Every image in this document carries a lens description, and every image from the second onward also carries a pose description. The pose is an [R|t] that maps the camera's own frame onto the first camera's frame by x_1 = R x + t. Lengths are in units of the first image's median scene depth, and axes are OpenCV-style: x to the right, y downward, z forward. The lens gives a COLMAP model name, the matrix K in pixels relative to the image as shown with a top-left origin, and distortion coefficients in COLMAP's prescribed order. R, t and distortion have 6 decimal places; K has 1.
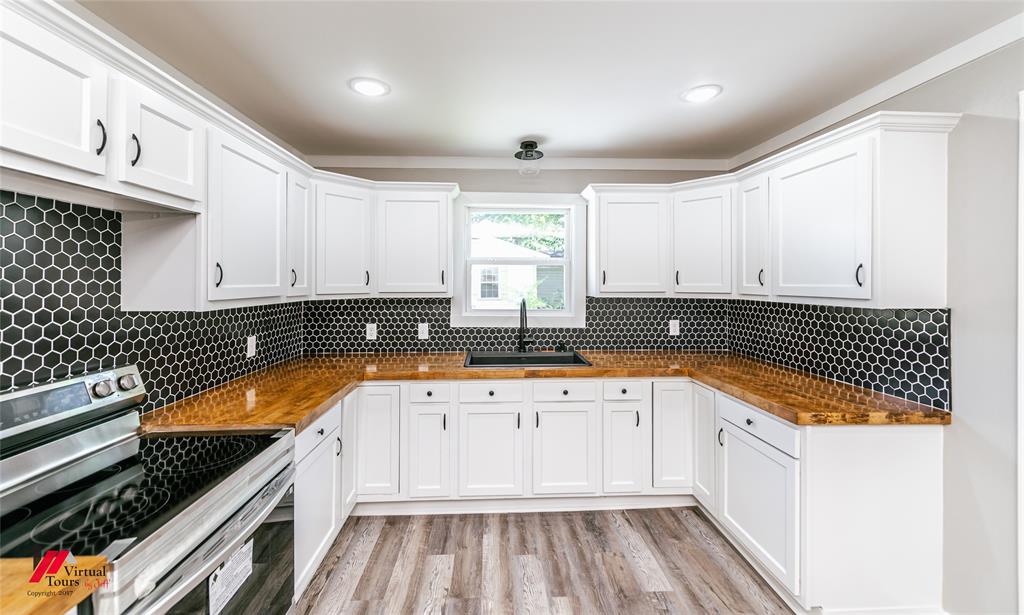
lens RADIAL K [[423.2, 0, 510.2], [0, 423.2, 280.8], [0, 0, 1]] dist [0.000547, -0.000019]
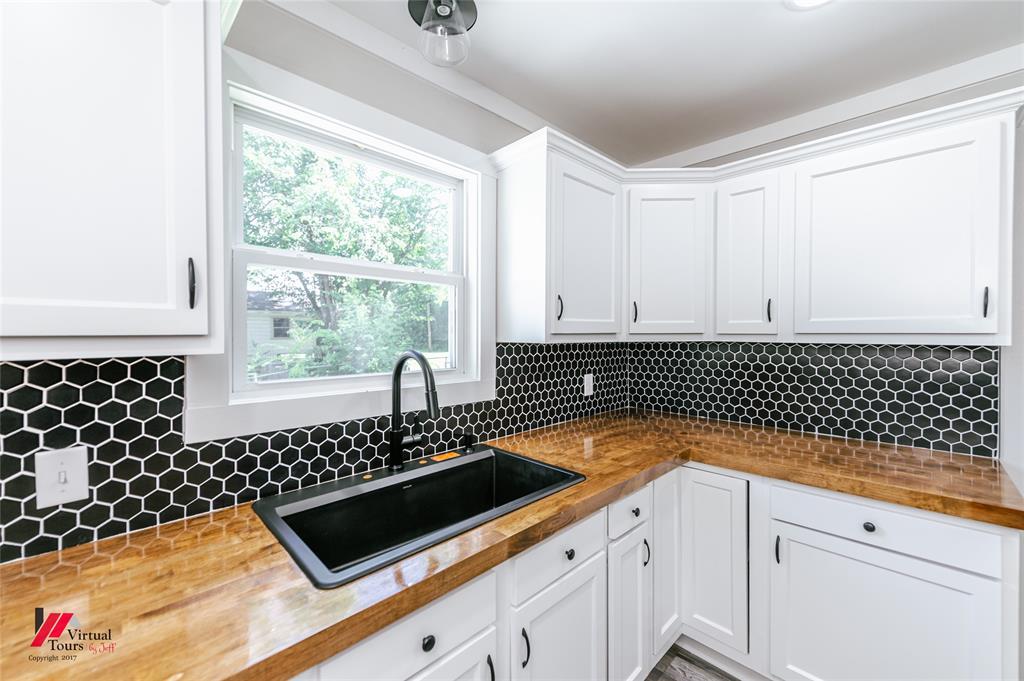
lens RADIAL K [[412.6, 0, 526.5], [0, 412.6, 333.9], [0, 0, 1]] dist [0.000152, -0.000317]
pose [[0.737870, -0.004810, 0.674926, -0.163855], [0.000688, 0.999979, 0.006375, 0.022028], [-0.674942, -0.004239, 0.737858, 0.591428]]
